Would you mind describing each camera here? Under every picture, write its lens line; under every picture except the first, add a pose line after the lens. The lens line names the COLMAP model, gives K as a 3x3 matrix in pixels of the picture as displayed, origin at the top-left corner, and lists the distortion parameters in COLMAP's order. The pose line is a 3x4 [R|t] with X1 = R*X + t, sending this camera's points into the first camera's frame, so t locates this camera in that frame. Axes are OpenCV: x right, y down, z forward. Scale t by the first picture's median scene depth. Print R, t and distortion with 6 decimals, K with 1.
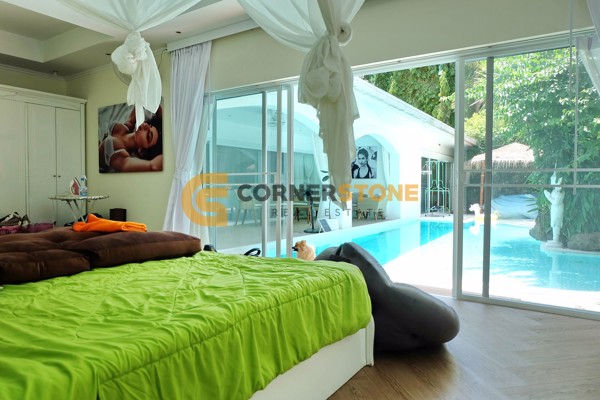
lens RADIAL K [[409.4, 0, 300.0], [0, 409.4, 200.0], [0, 0, 1]] dist [-0.000961, 0.001566]
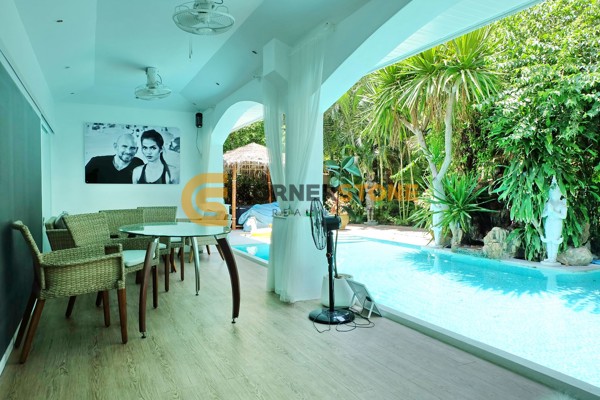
lens RADIAL K [[409.4, 0, 300.0], [0, 409.4, 200.0], [0, 0, 1]] dist [-0.000961, 0.001566]
pose [[0.504340, -0.030902, 0.862952, -0.223708], [0.036186, 0.999238, 0.014633, -0.032078], [-0.862746, 0.023847, 0.505074, 0.558359]]
